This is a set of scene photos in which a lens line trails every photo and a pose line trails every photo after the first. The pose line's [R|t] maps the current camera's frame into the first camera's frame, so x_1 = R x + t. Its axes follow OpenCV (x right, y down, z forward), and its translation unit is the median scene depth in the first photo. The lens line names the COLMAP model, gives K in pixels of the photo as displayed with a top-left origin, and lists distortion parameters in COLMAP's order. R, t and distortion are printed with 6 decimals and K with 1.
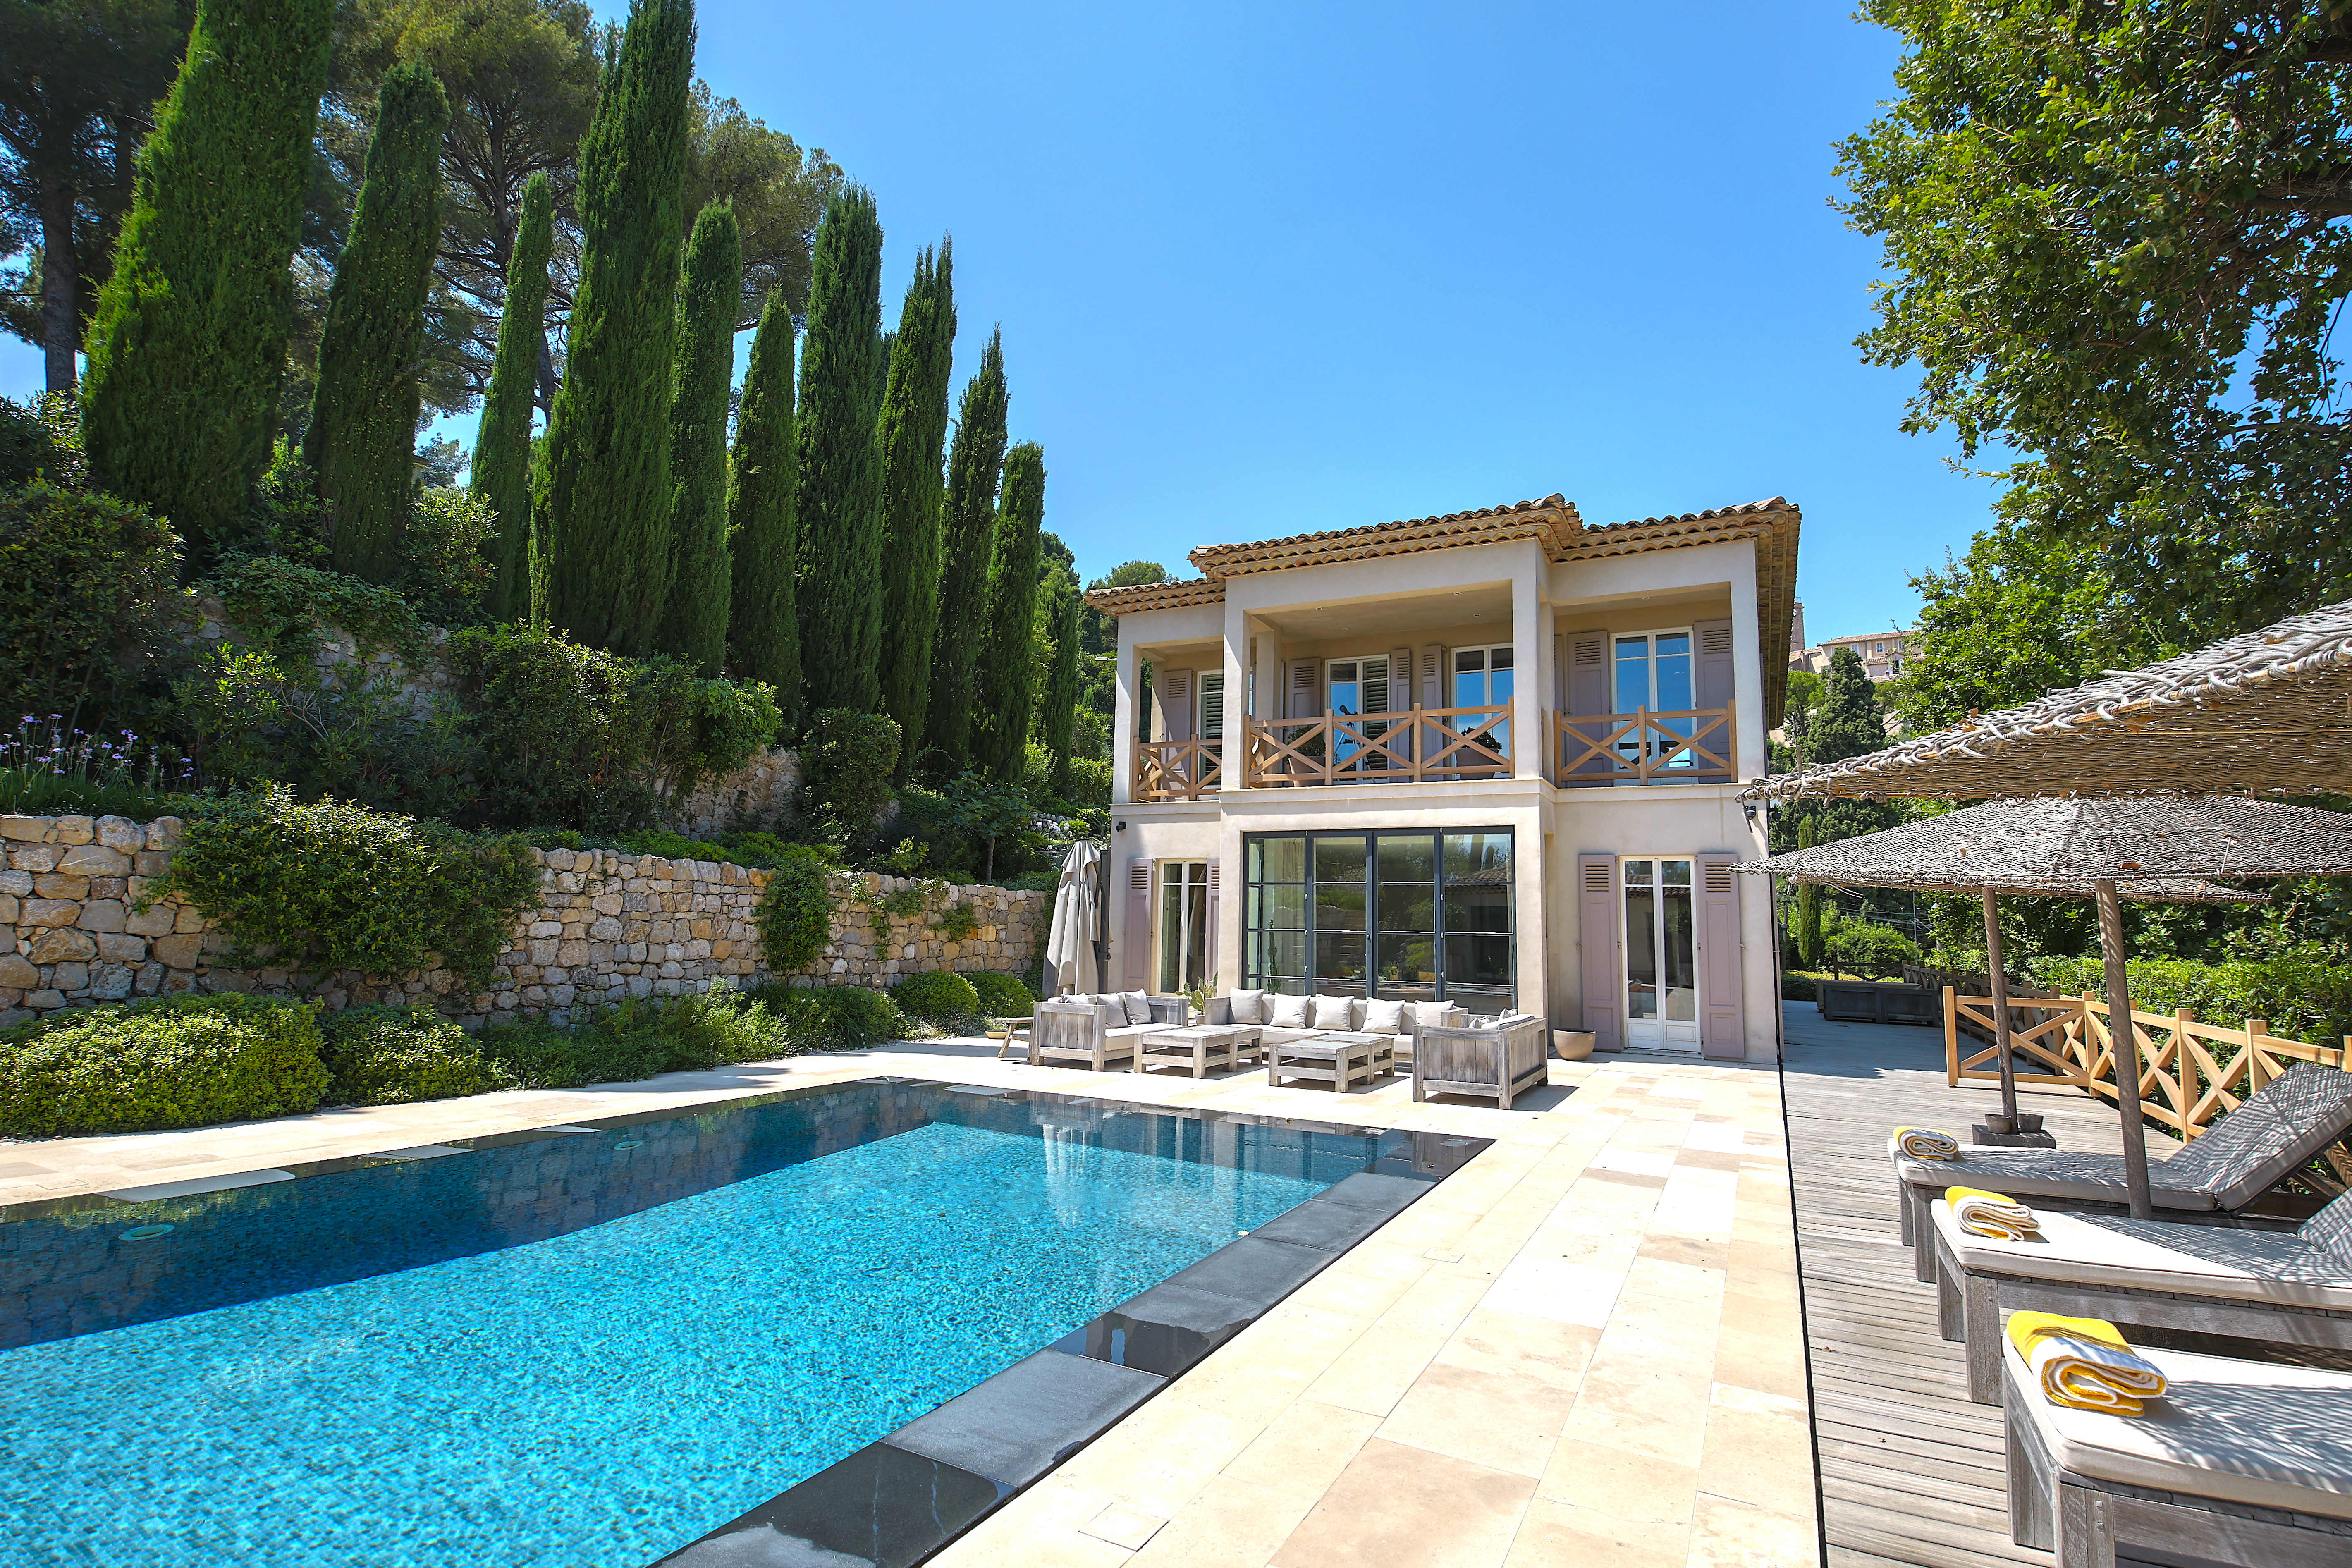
lens RADIAL K [[1094.0, 0, 1176.0], [0, 1094.0, 784.0], [0, 0, 1]] dist [-0.001948, -0.011201]
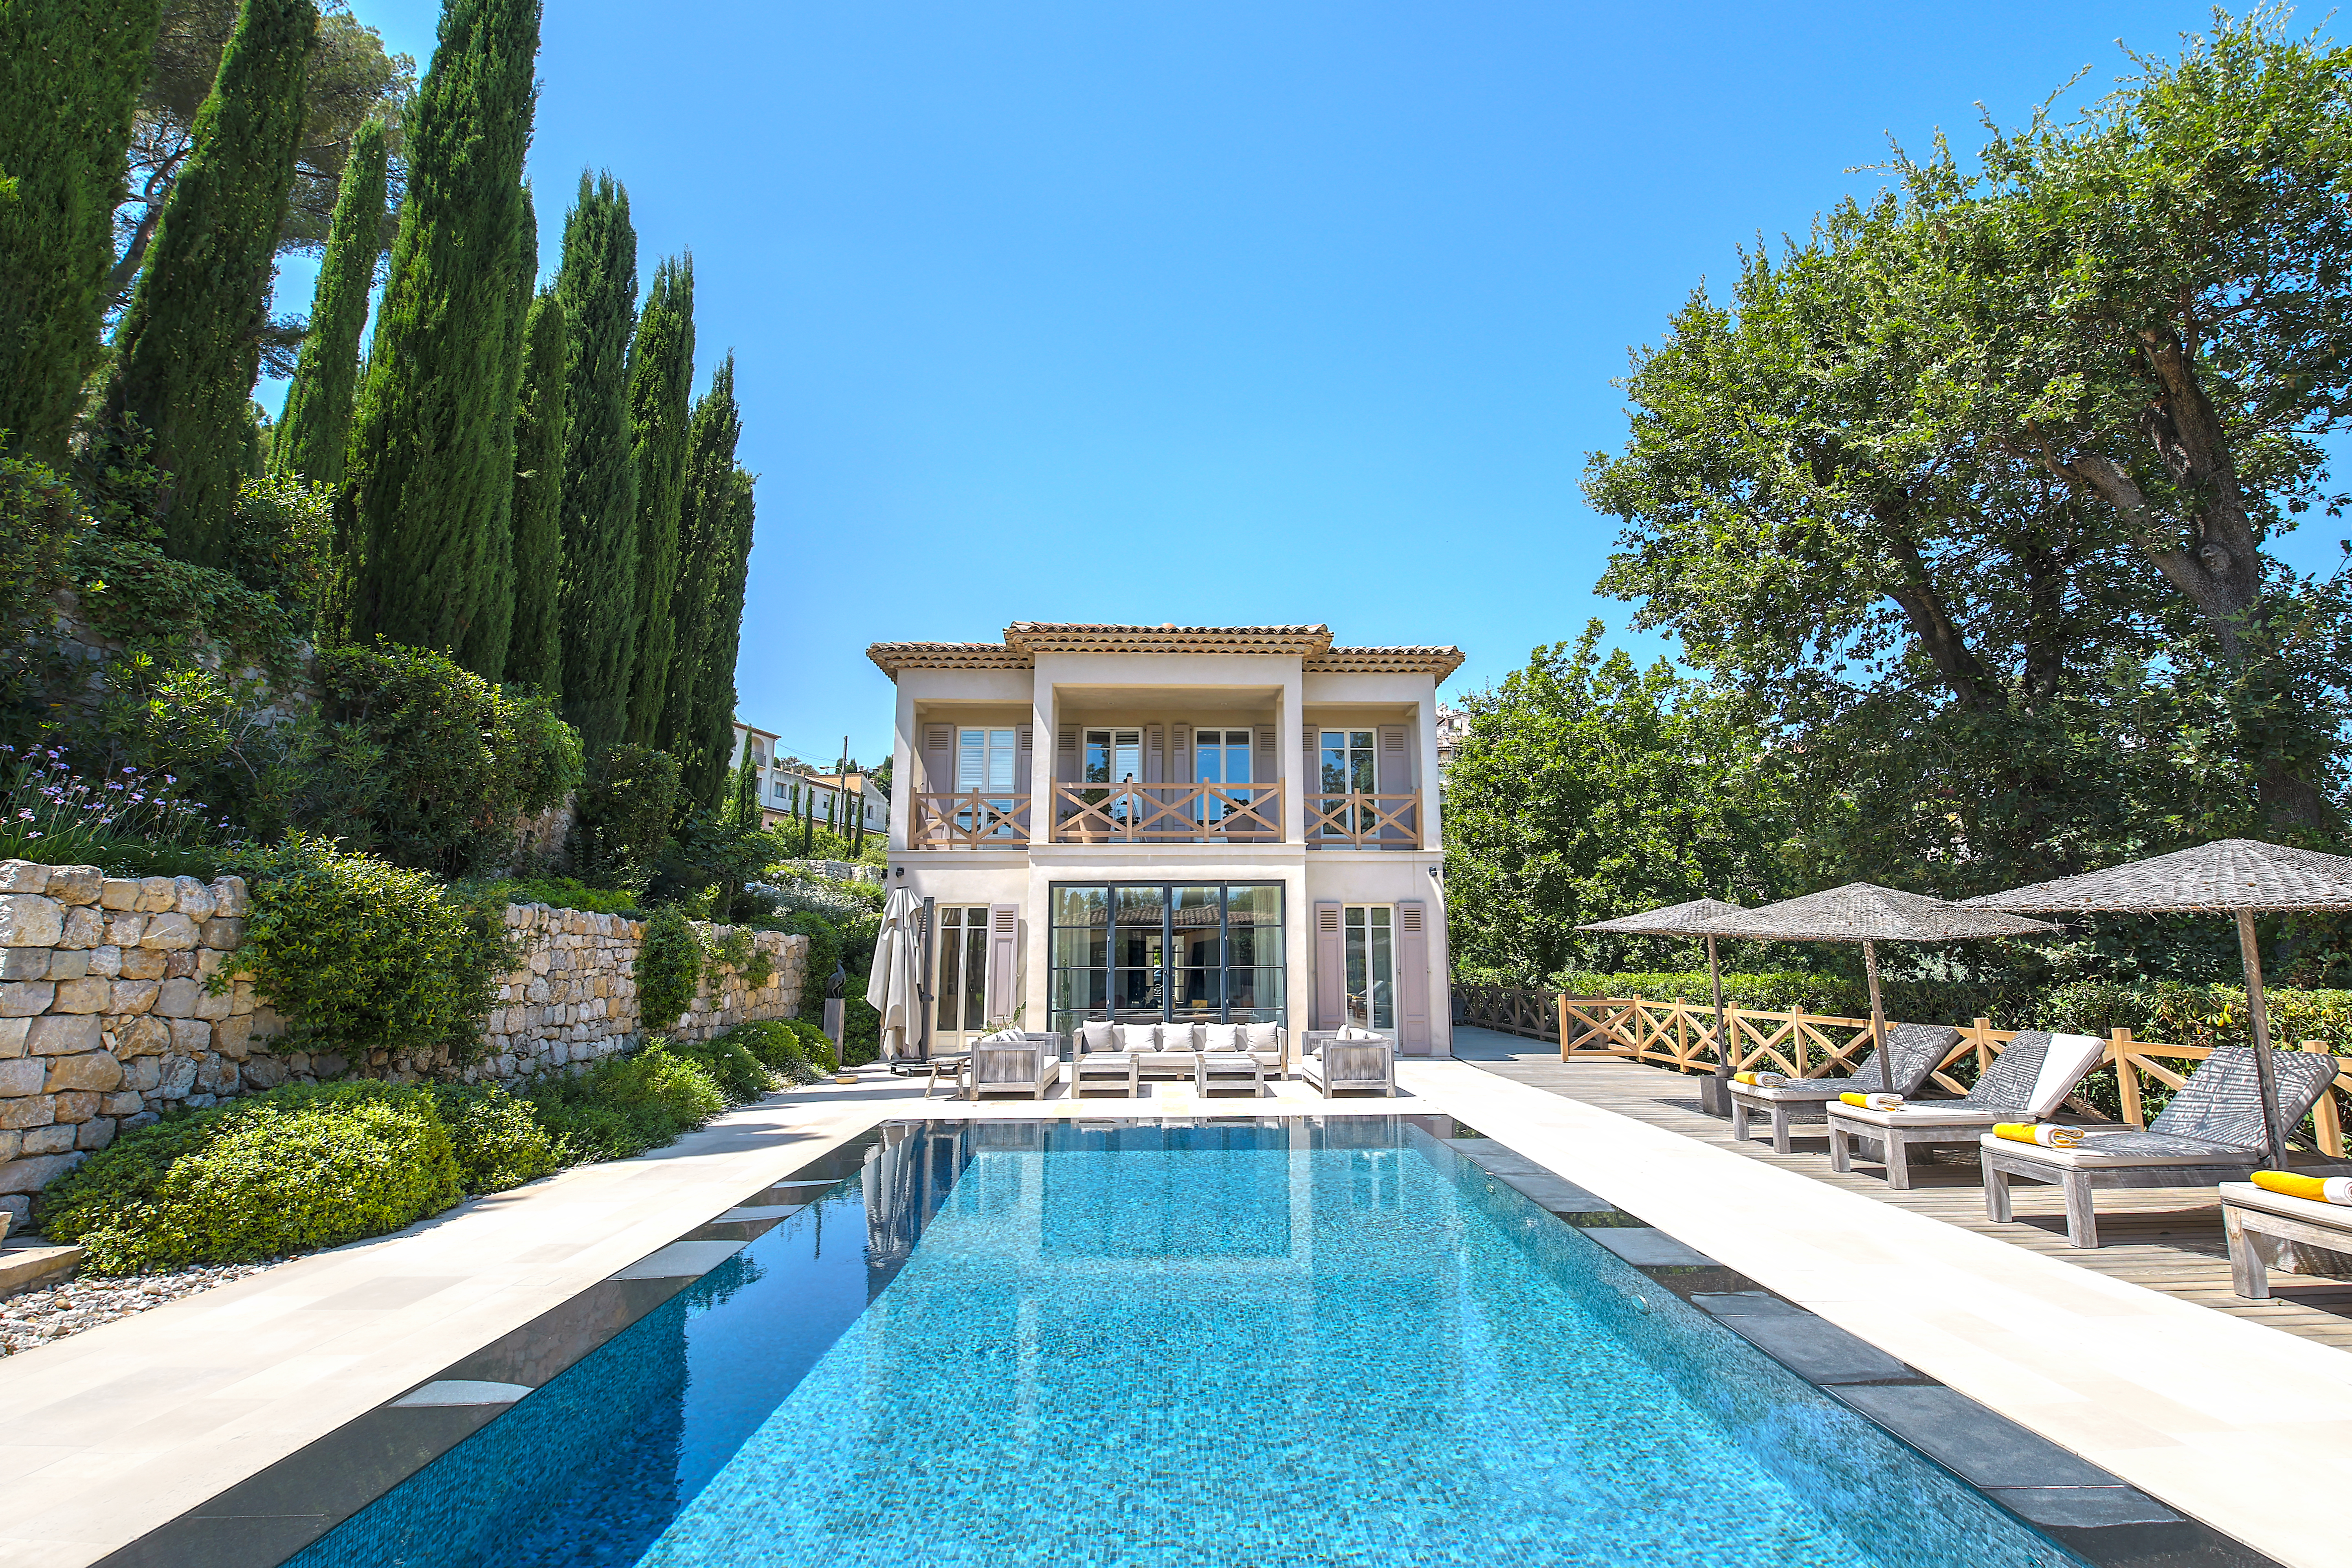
lens RADIAL K [[1094.7, 0, 1181.5], [0, 1094.7, 767.4], [0, 0, 1]] dist [-0.001495, -0.011194]
pose [[0.878530, 0.057257, 0.474244, -0.432137], [-0.037783, 0.998009, -0.050499, -0.025162], [-0.476191, 0.026446, 0.878944, -0.062693]]
